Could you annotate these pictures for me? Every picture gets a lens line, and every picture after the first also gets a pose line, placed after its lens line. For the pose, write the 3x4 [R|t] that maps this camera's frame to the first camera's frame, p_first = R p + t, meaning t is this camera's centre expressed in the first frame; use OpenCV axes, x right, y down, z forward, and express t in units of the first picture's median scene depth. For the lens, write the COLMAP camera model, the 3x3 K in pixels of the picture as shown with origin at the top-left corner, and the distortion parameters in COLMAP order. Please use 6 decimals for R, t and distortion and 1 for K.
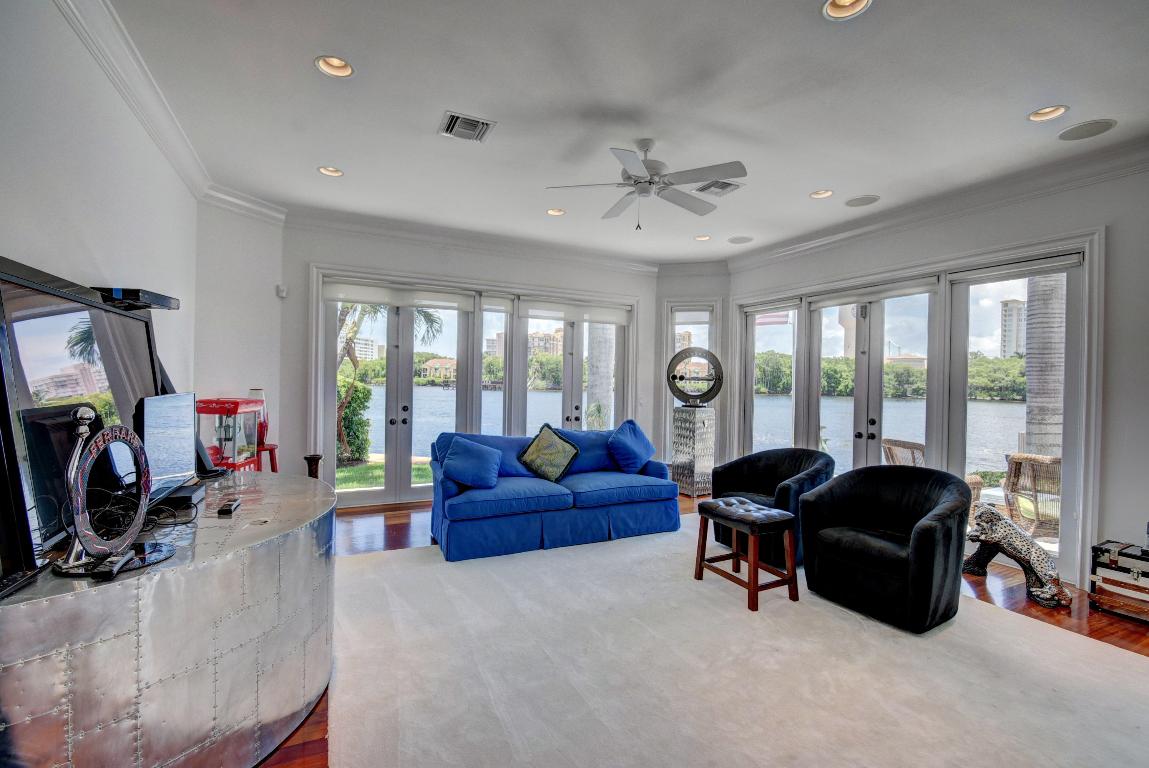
lens RADIAL K [[505.2, 0, 567.7], [0, 505.2, 382.3], [0, 0, 1]] dist [-0.002644, -0.005507]
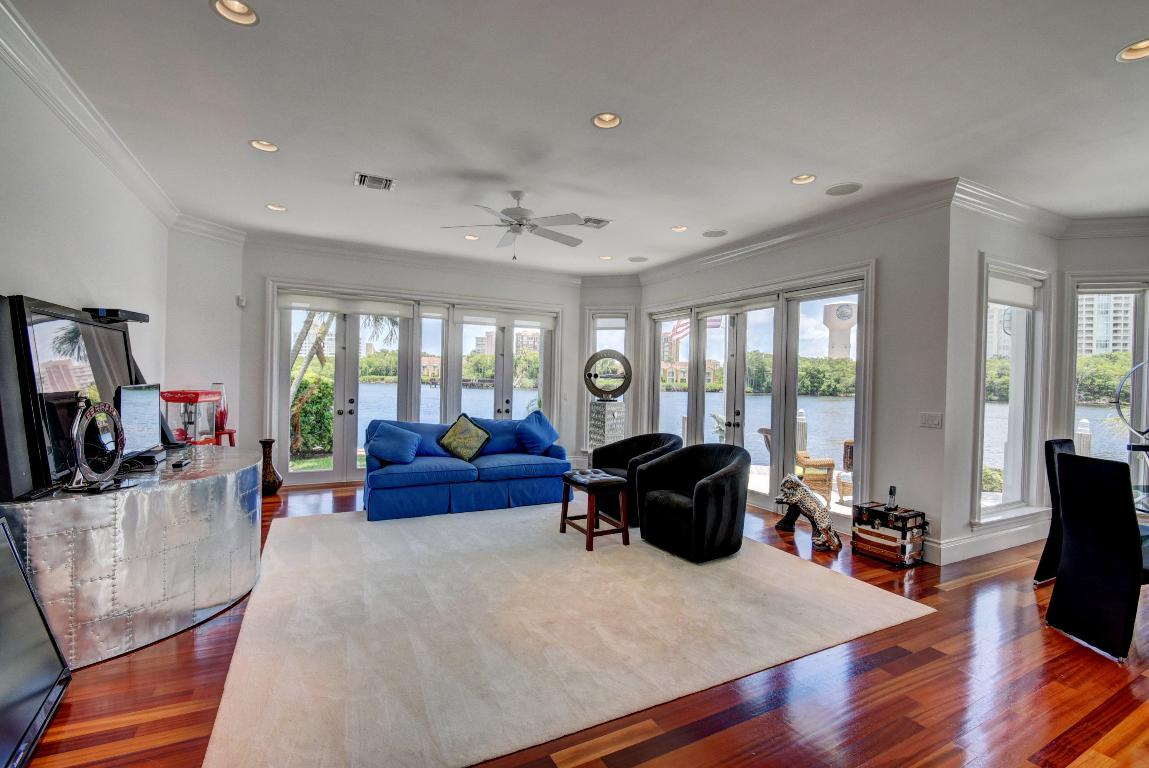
lens RADIAL K [[505.2, 0, 569.3], [0, 505.2, 380.7], [0, 0, 1]] dist [-0.002644, -0.005507]
pose [[0.999727, 0.004425, 0.022961, 0.244869], [-0.004405, 0.999990, -0.000894, 0.005619], [-0.022965, 0.000792, 0.999736, -0.280938]]
